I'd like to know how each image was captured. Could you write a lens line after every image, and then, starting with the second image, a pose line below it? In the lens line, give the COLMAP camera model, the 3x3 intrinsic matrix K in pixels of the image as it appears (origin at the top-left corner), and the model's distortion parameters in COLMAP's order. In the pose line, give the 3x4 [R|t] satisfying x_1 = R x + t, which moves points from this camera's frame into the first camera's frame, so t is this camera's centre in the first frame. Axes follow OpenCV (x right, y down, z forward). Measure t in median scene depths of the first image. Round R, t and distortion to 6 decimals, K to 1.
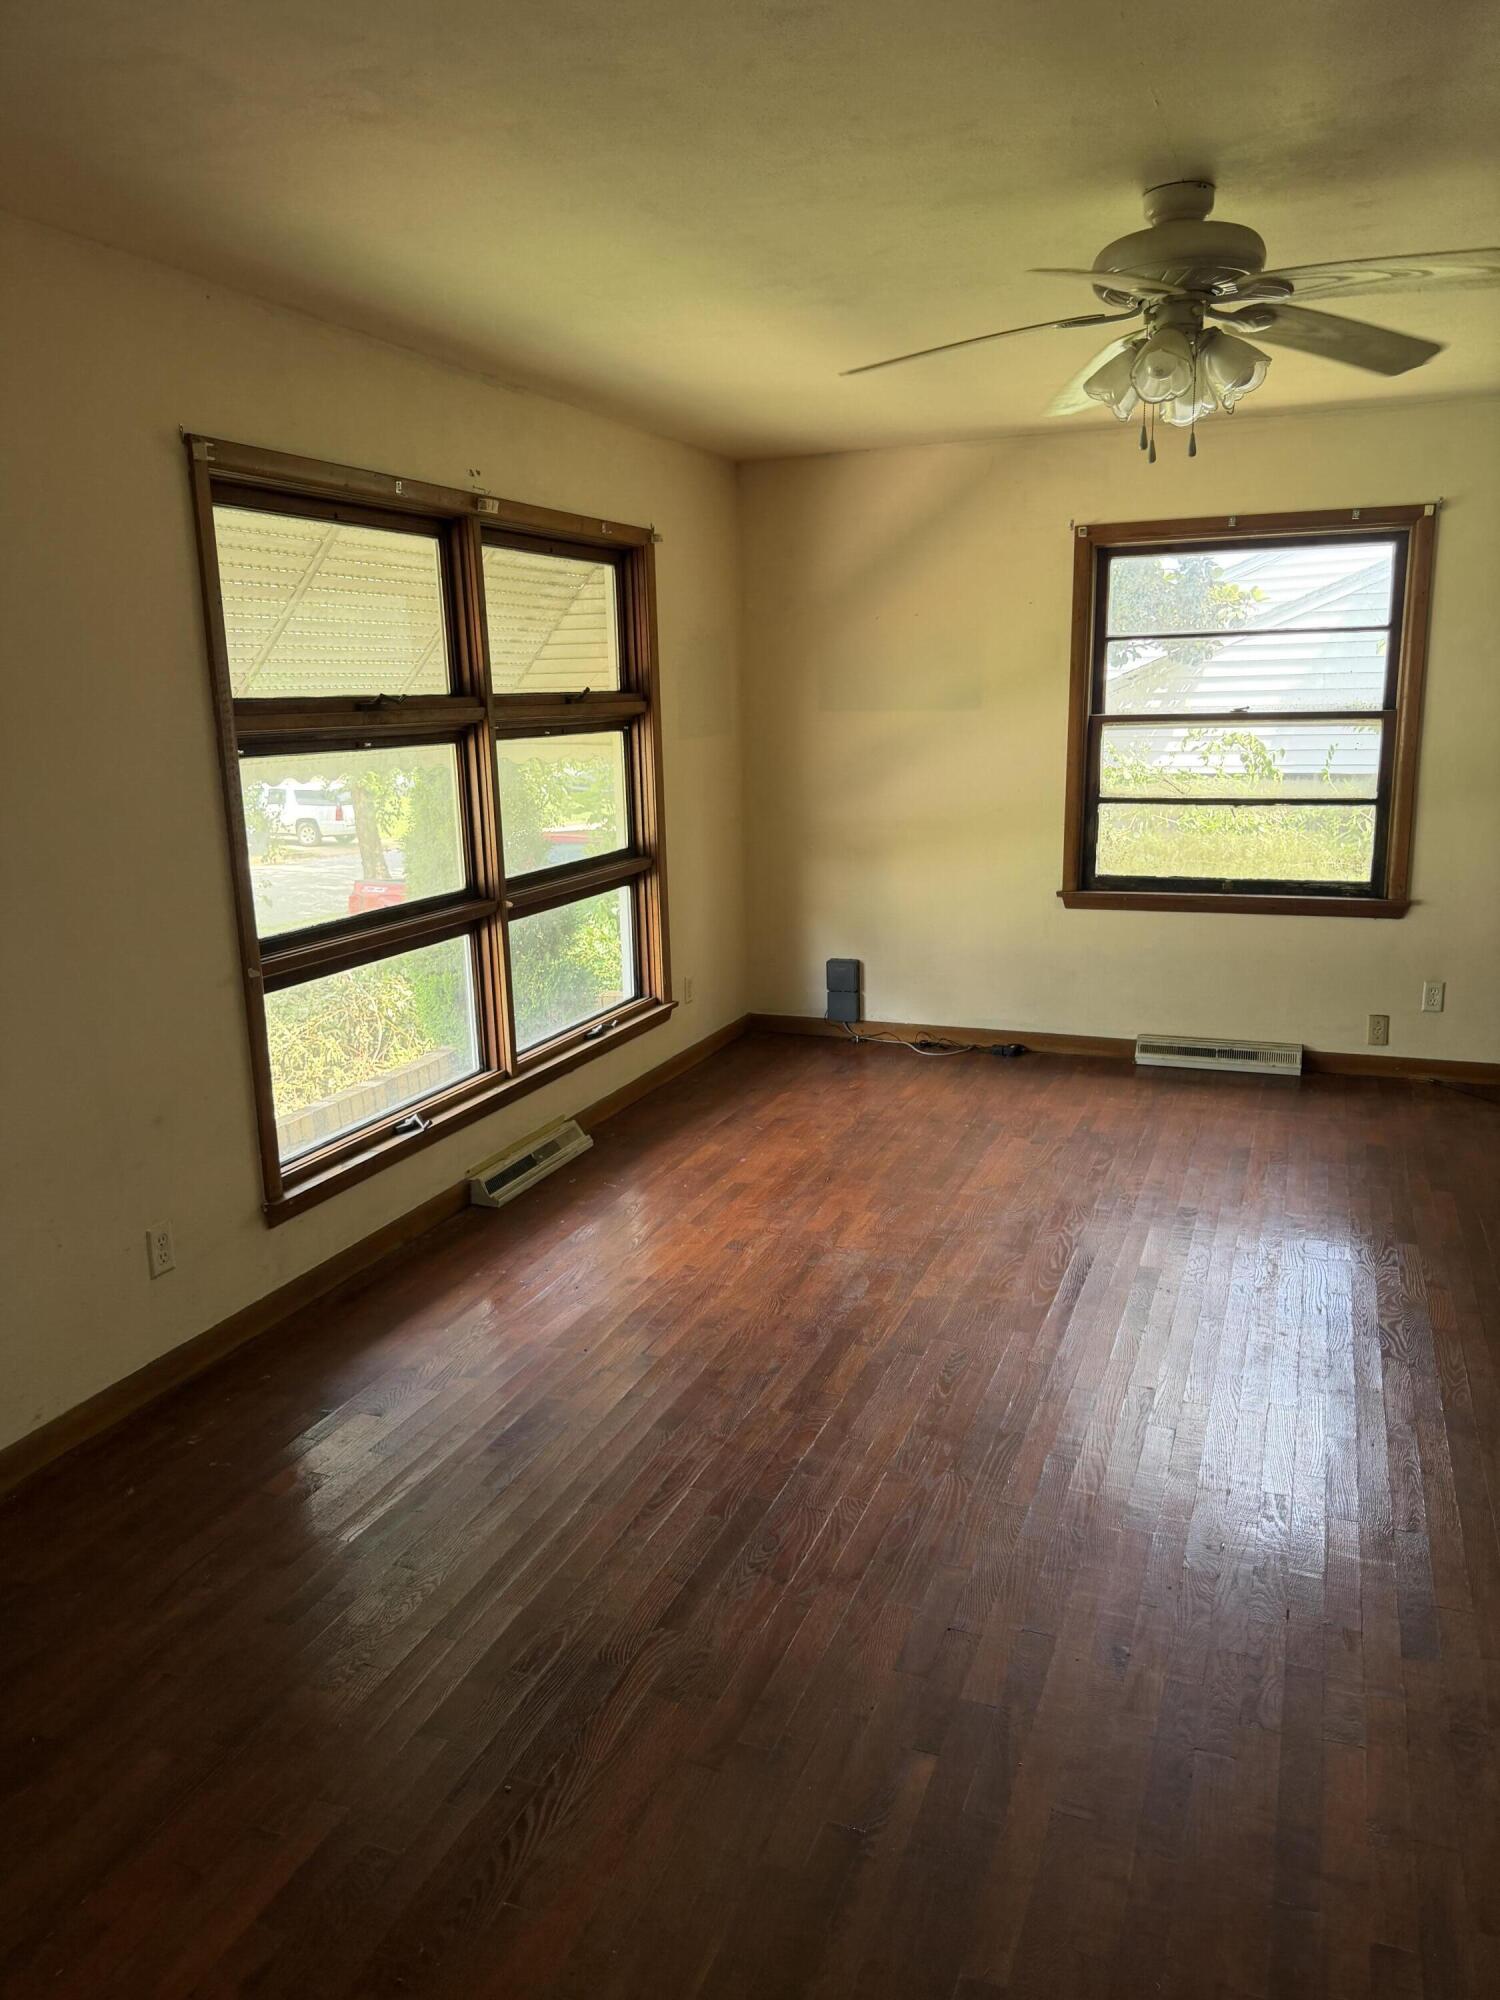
lens RADIAL K [[1407.4, 0, 782.1], [0, 1407.4, 1004.9], [0, 0, 1]] dist [0.052767, -0.041886]
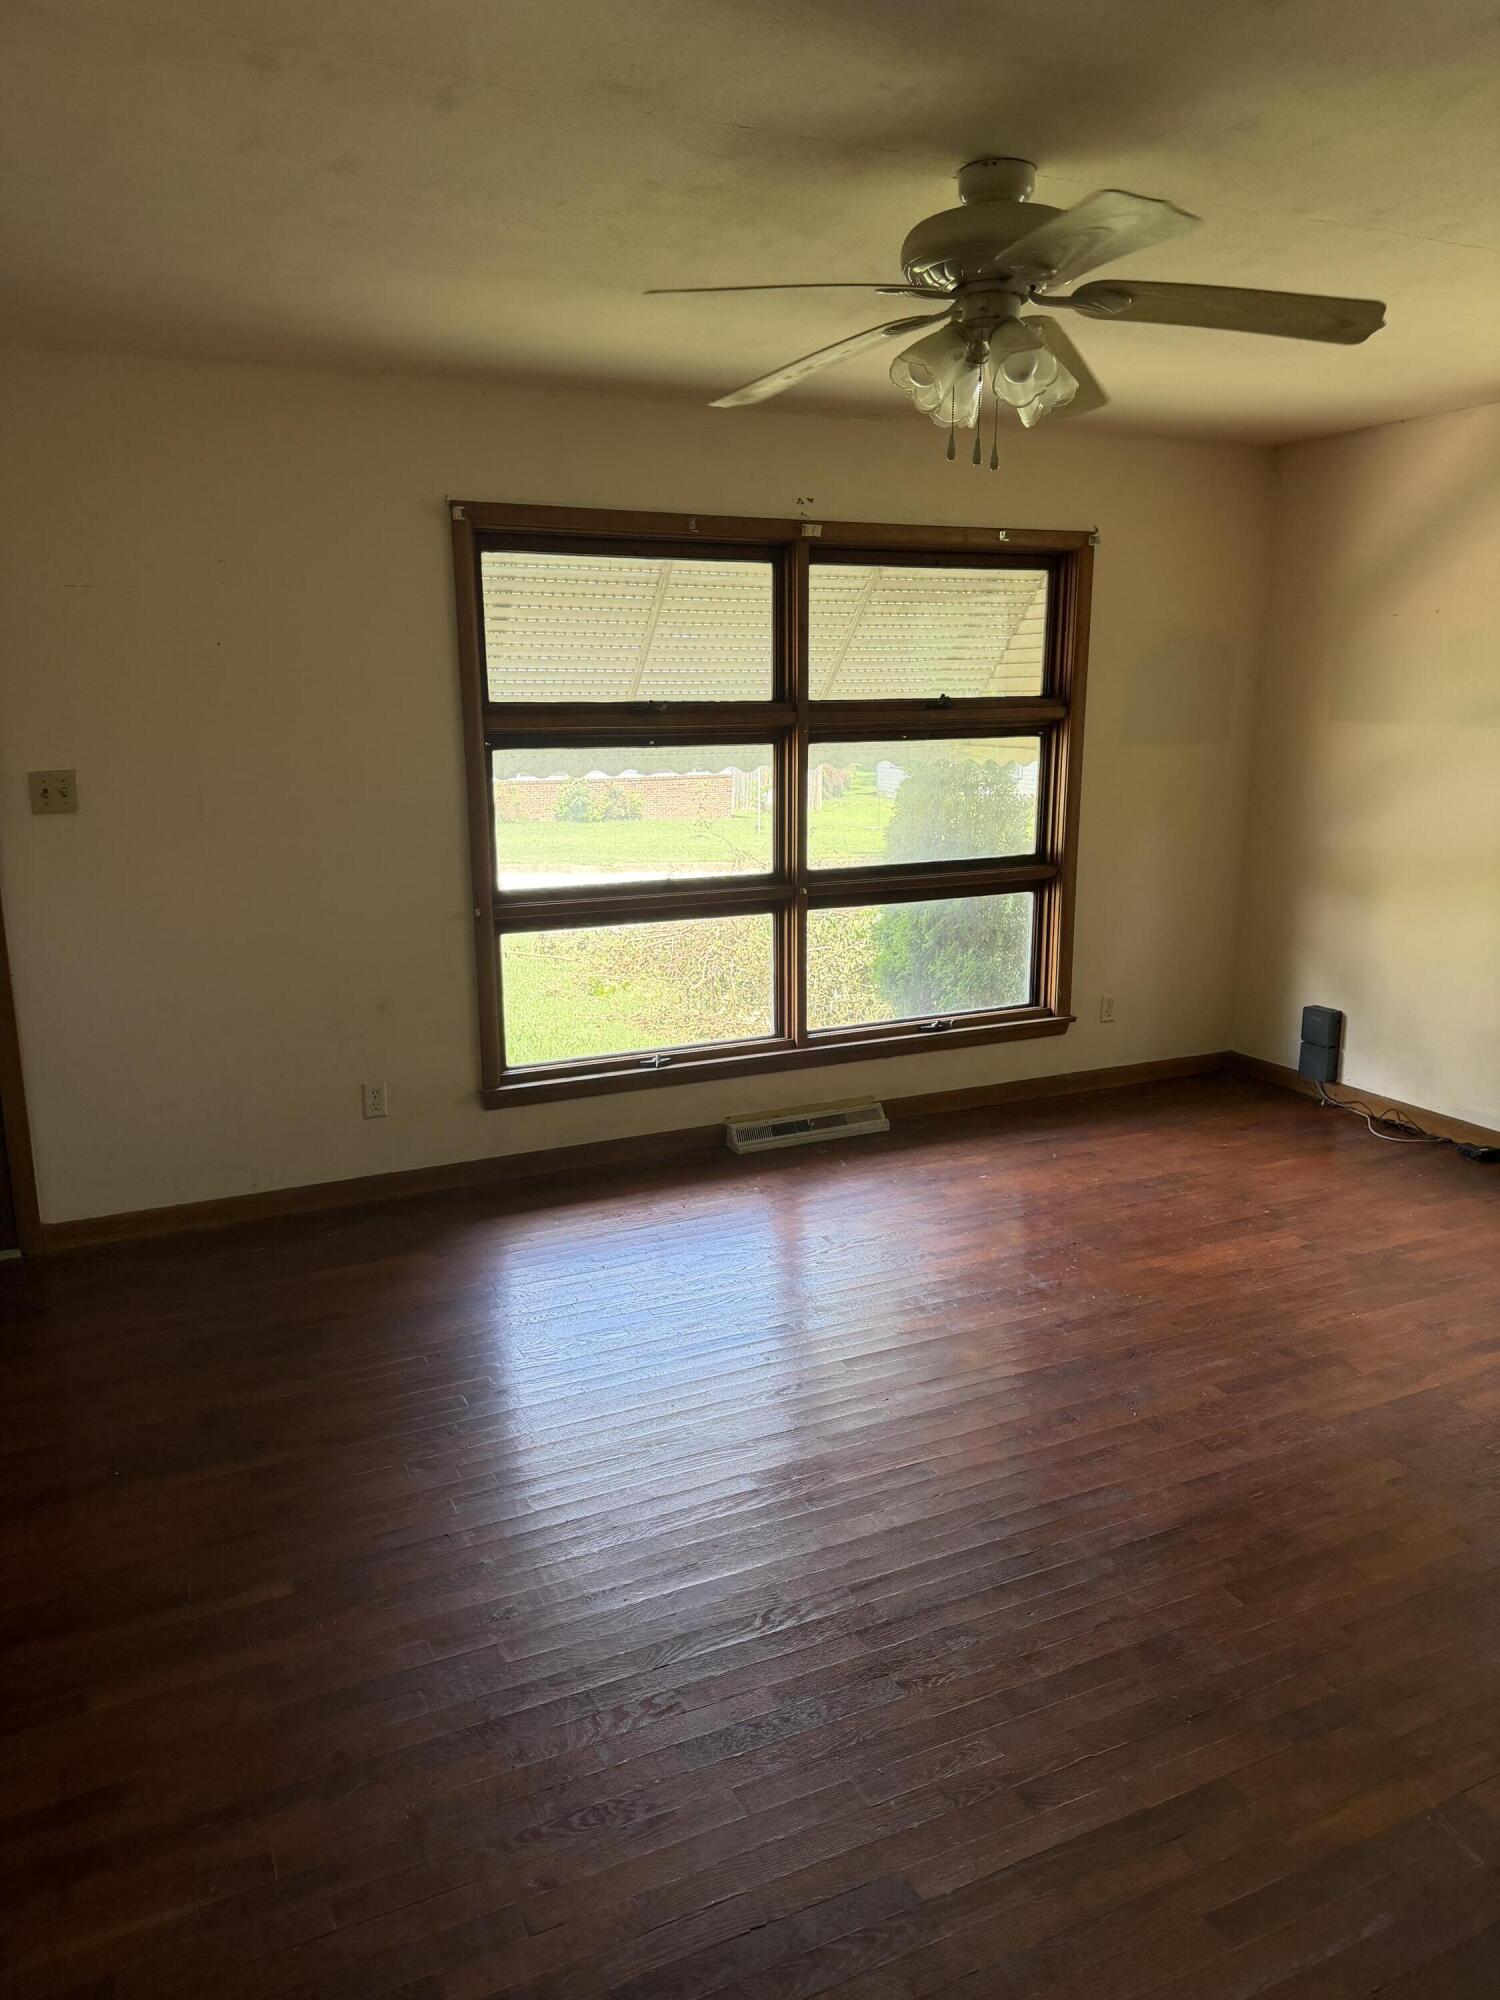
lens RADIAL K [[1419.1, 0, 724.6], [0, 1419.1, 1005.7], [0, 0, 1]] dist [0.070687, -0.043561]
pose [[0.719606, 0.168977, -0.673509, 0.487030], [-0.162837, 0.983957, 0.072883, -0.049940], [0.675019, 0.057225, 0.735577, 0.136073]]
